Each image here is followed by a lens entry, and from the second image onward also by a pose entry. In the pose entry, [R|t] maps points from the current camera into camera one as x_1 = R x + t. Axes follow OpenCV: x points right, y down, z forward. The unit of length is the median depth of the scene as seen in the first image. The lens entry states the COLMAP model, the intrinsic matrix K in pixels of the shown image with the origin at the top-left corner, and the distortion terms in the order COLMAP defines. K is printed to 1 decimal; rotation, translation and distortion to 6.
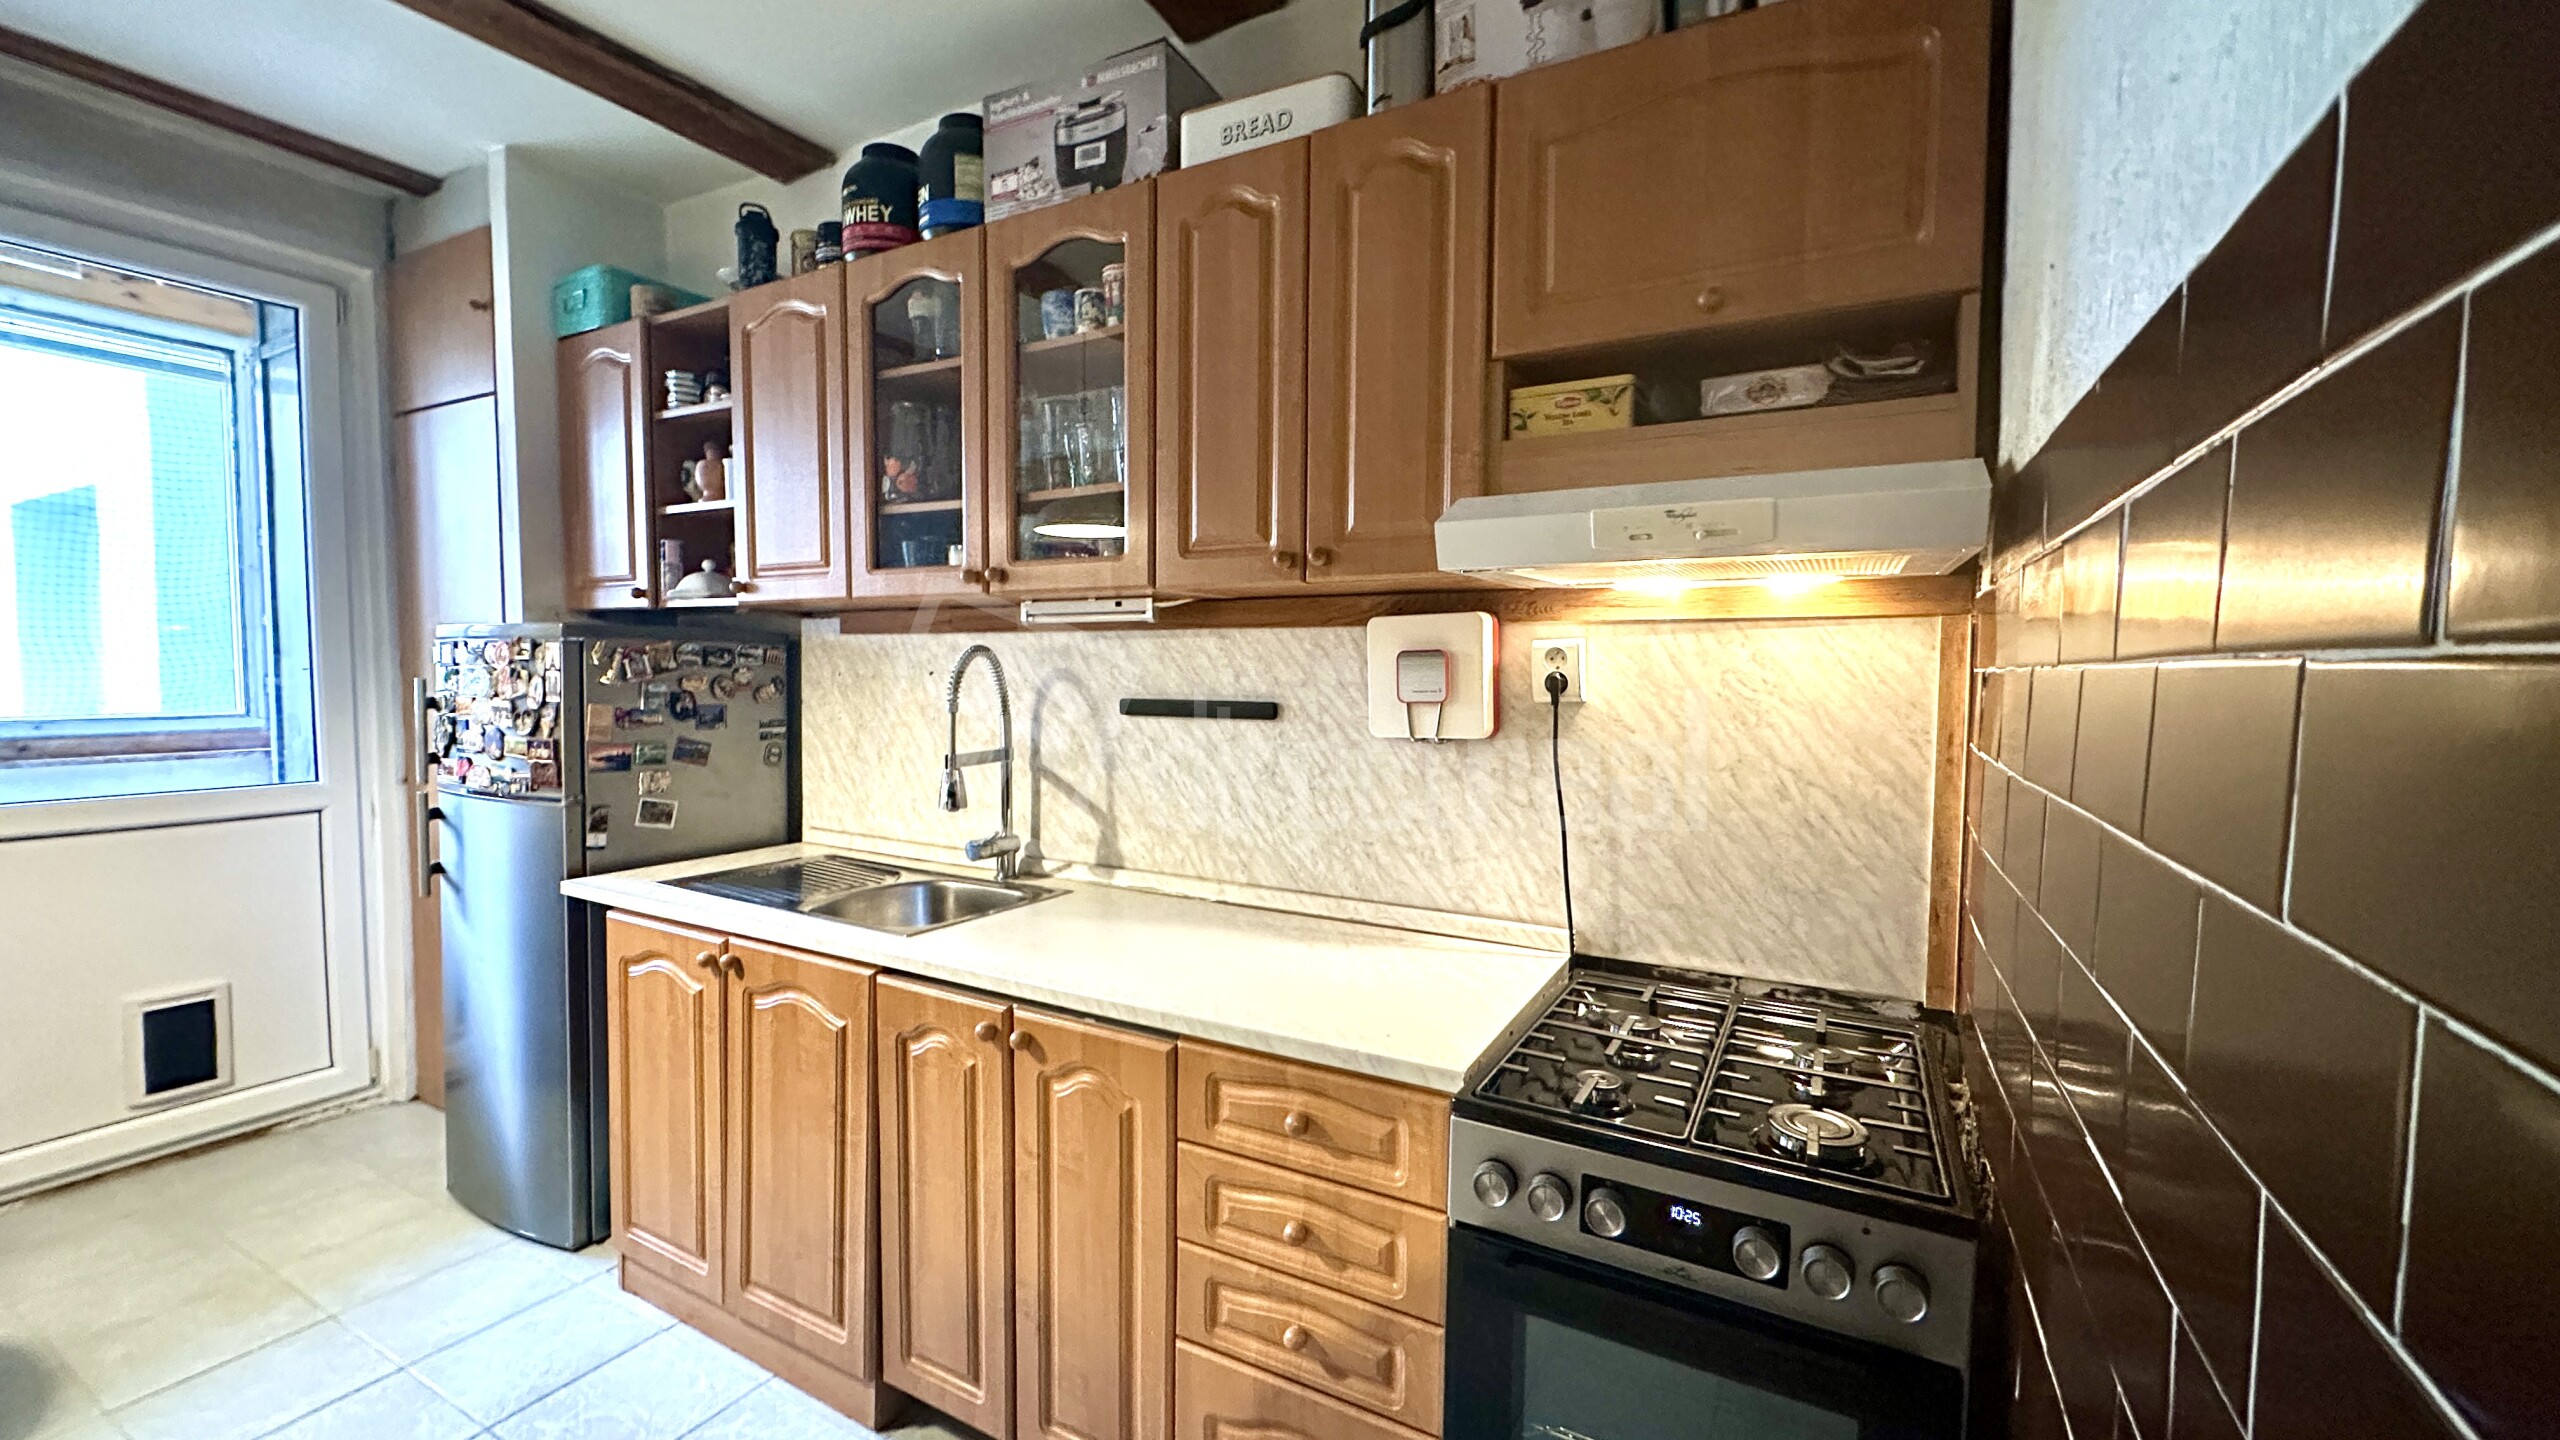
lens RADIAL K [[1022.2, 0, 1268.8], [0, 1022.2, 721.1], [0, 0, 1]] dist [-0.003791, 0.001051]
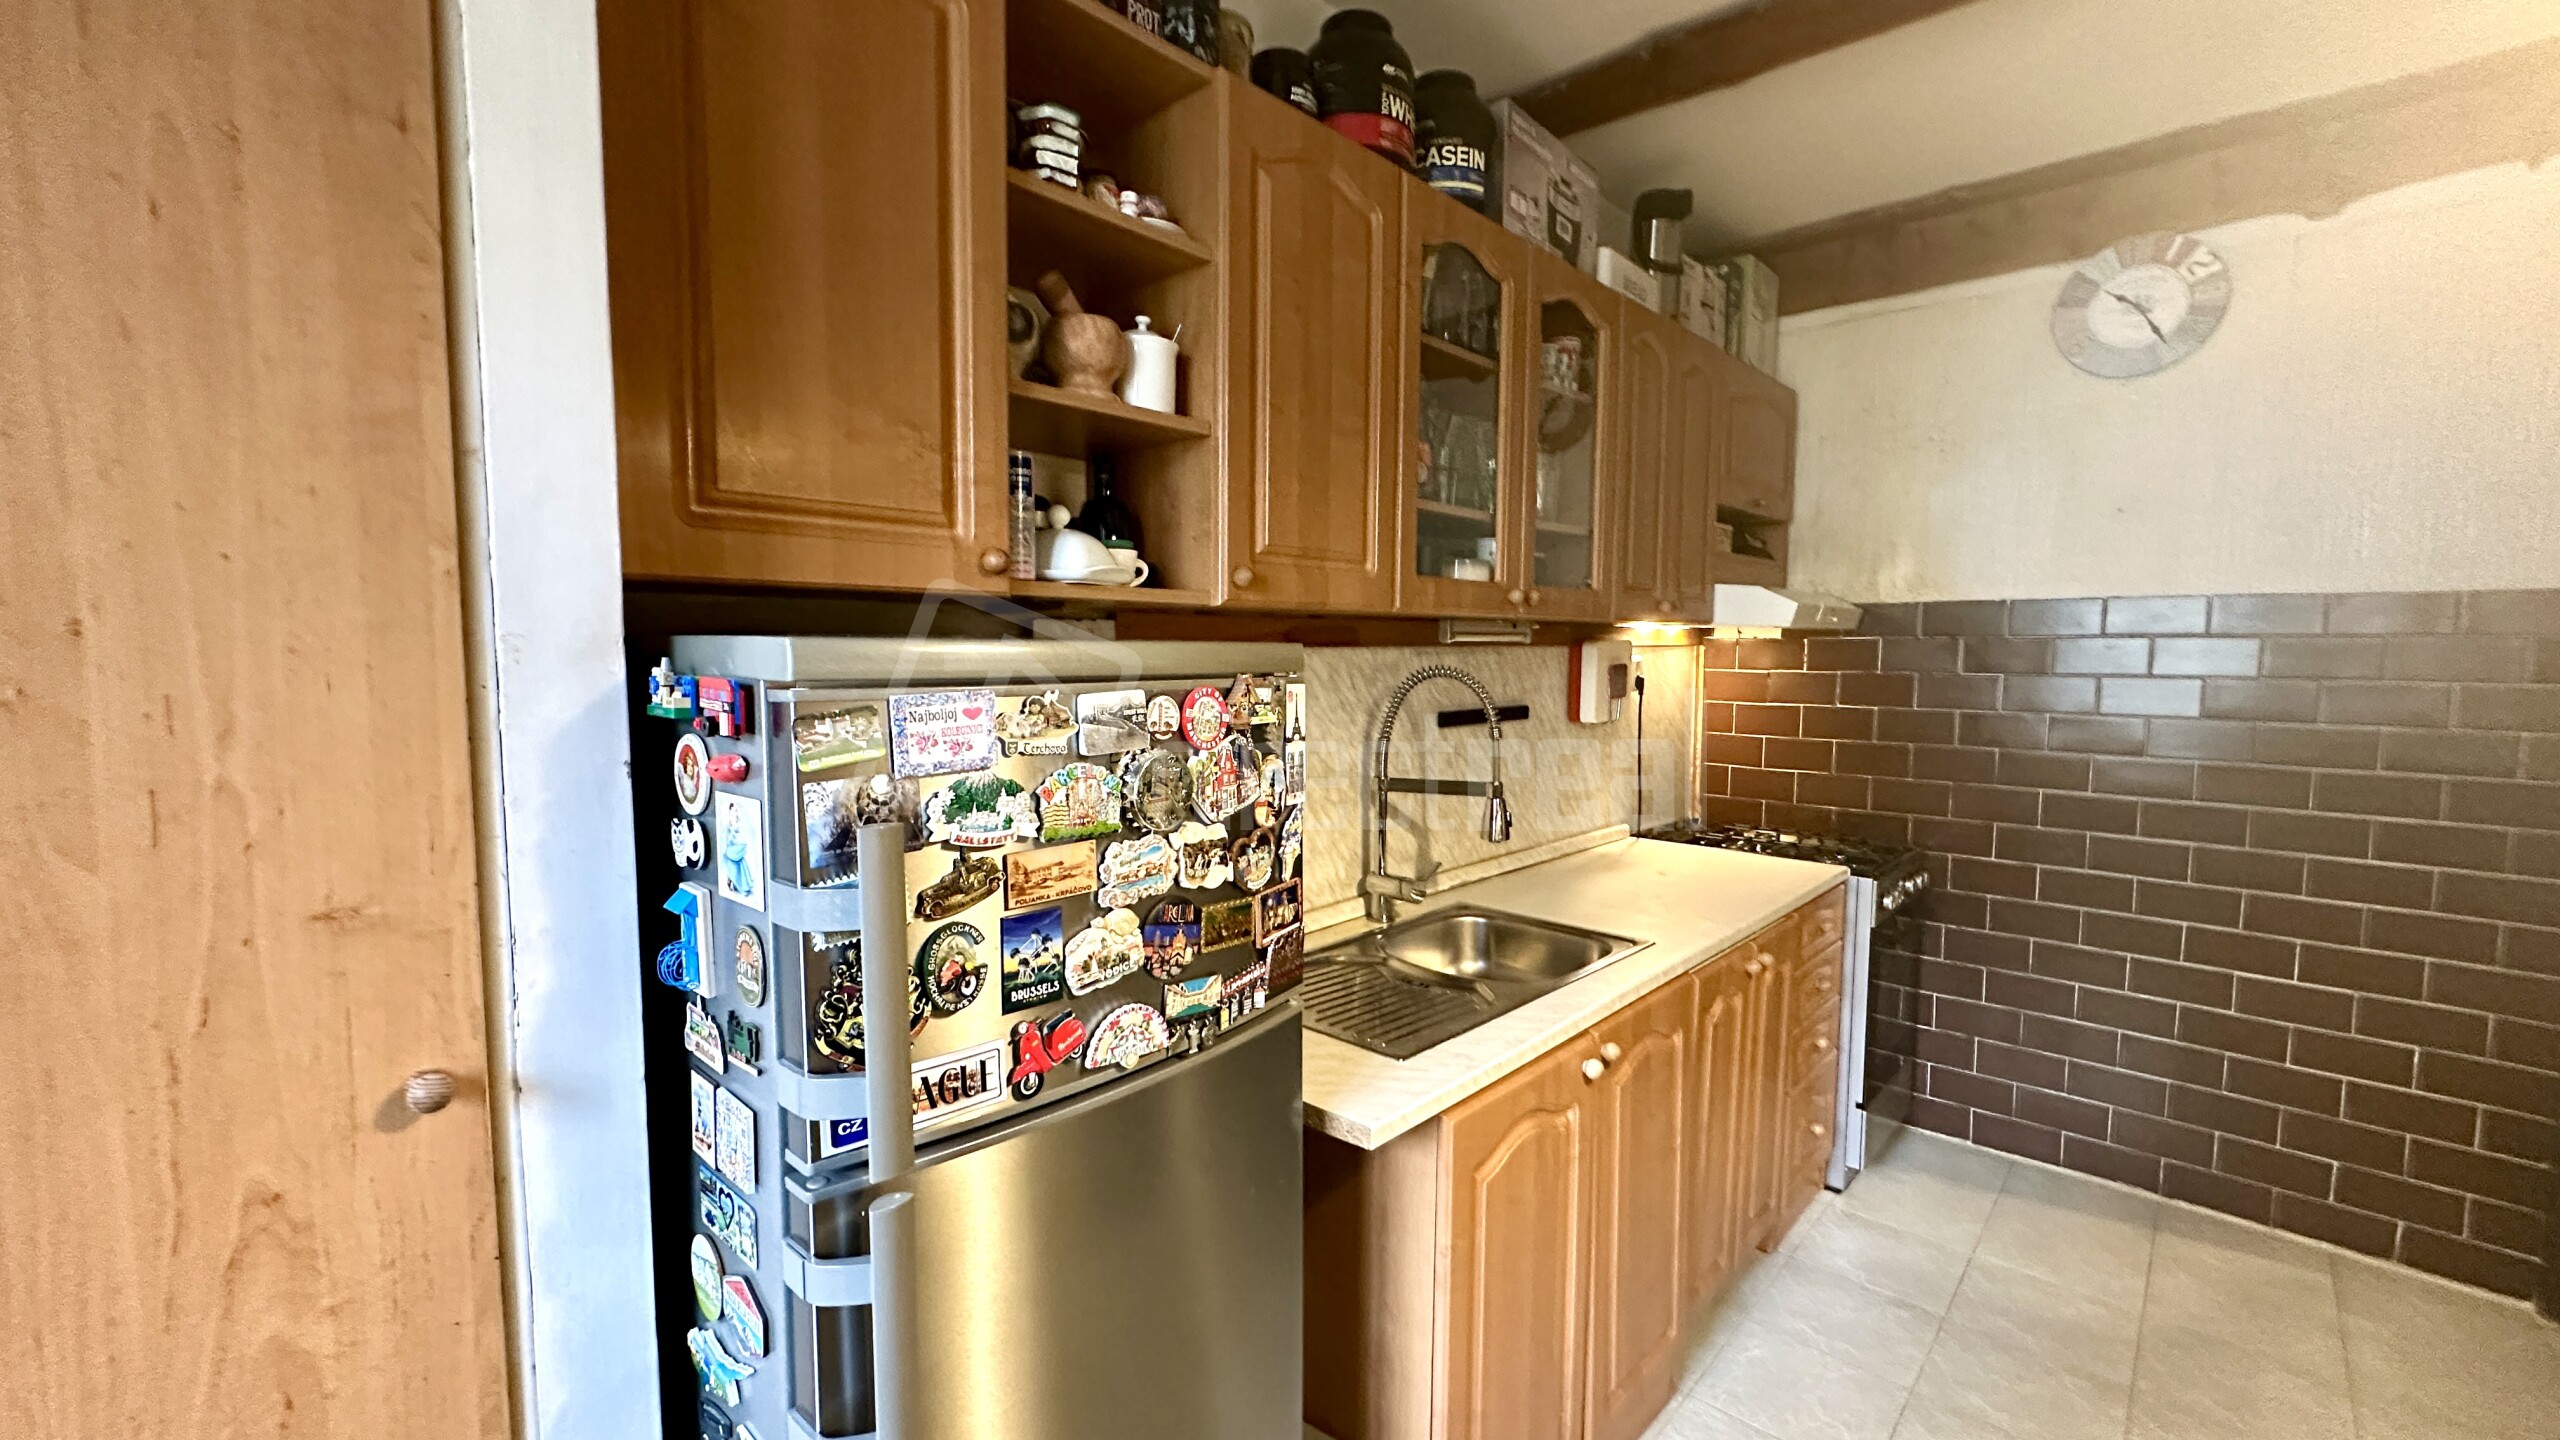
lens RADIAL K [[1022.2, 0, 1273.1], [0, 1022.2, 730.1], [0, 0, 1]] dist [-0.003791, 0.001051]
pose [[0.242024, -0.087718, 0.966297, -1.162410], [0.053015, 0.995613, 0.077101, -0.091148], [-0.968821, 0.032568, 0.245612, 0.882277]]
